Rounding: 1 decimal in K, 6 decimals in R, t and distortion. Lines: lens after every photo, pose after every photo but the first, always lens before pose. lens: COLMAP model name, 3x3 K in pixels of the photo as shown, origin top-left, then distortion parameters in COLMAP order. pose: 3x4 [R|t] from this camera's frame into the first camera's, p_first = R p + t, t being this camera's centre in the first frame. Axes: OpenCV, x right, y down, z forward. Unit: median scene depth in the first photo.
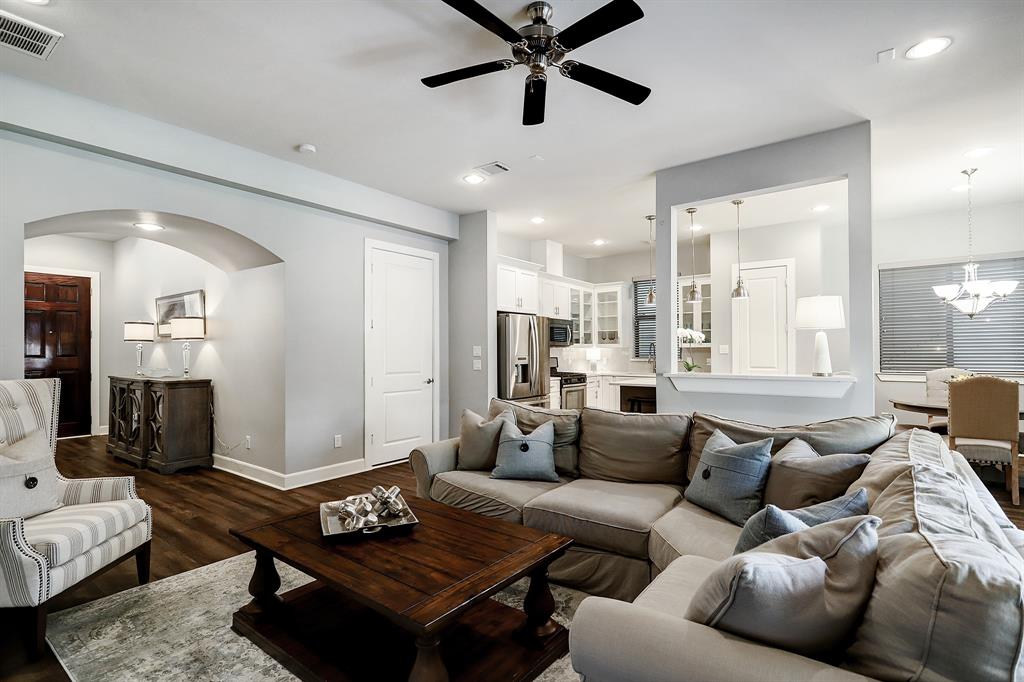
lens RADIAL K [[478.3, 0, 531.1], [0, 478.3, 349.0], [0, 0, 1]] dist [-0.000134, 0.000318]
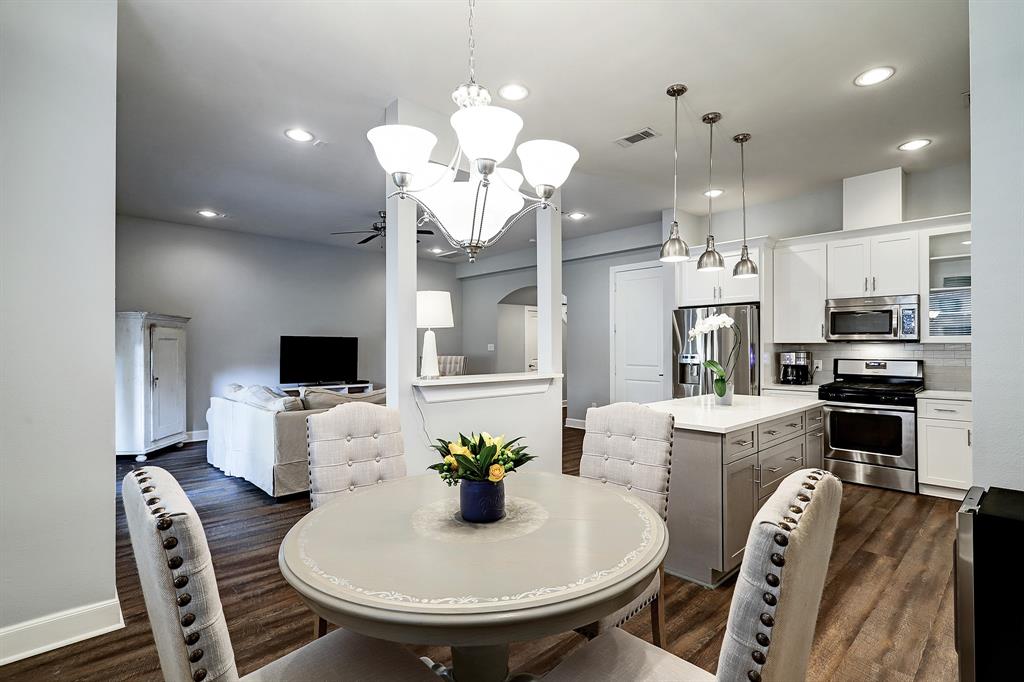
lens RADIAL K [[485.1, 0, 533.6], [0, 485.1, 341.3], [0, 0, 1]] dist [-0.002856, 0.000305]
pose [[-0.143190, -0.003536, -0.989689, 0.907551], [0.006957, 0.999965, -0.004579, -0.007318], [0.989671, -0.007541, -0.143161, 0.808540]]
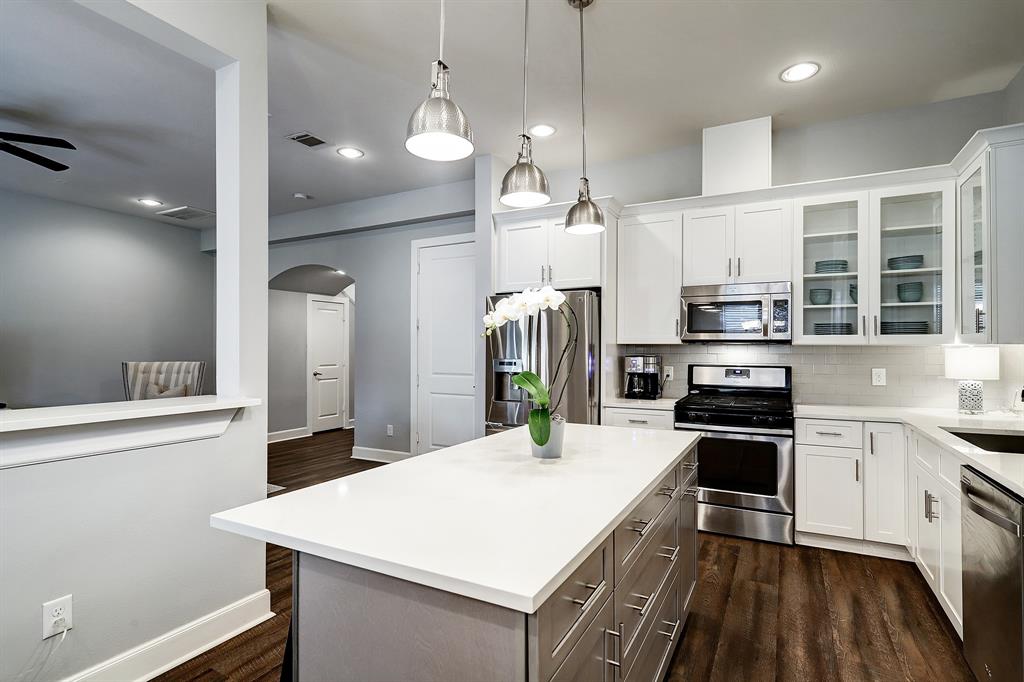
lens RADIAL K [[496.3, 0, 514.7], [0, 496.3, 342.8], [0, 0, 1]] dist [-0.002650, 0.000055]
pose [[0.137958, -0.006496, -0.990417, 0.626241], [0.002432, 0.999978, -0.006220, -0.003123], [0.990435, -0.001550, 0.137971, 0.882088]]
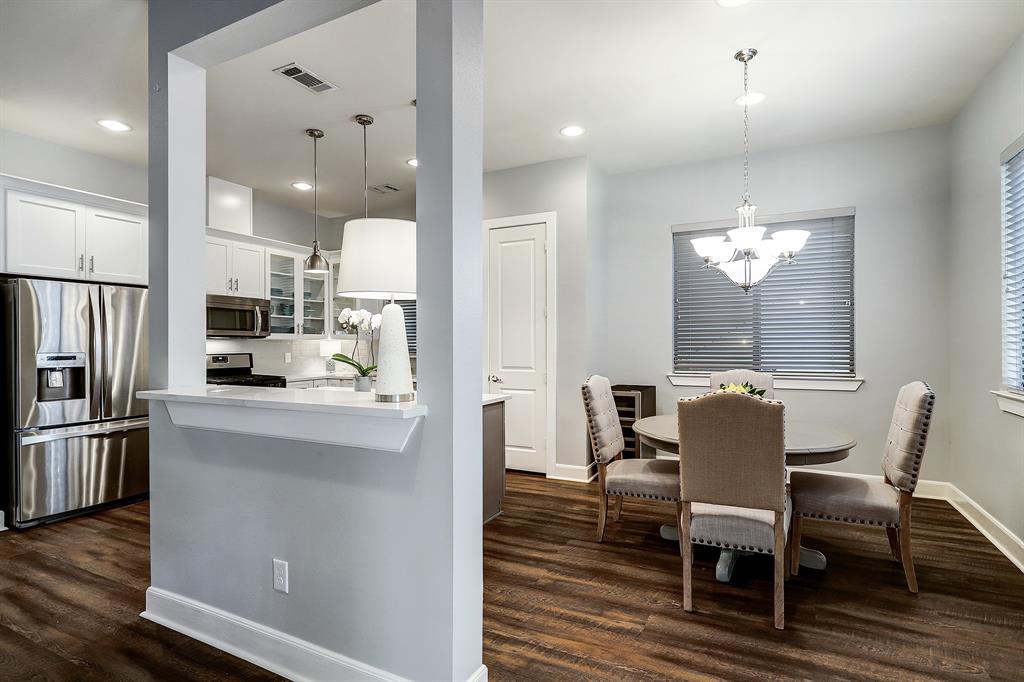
lens RADIAL K [[500.1, 0, 492.6], [0, 500.1, 346.5], [0, 0, 1]] dist [0.002030, 0.000043]
pose [[0.991783, -0.000888, 0.127927, 0.399065], [-0.000598, 0.999933, 0.011578, -0.001126], [-0.127928, -0.011559, 0.991716, 0.310637]]
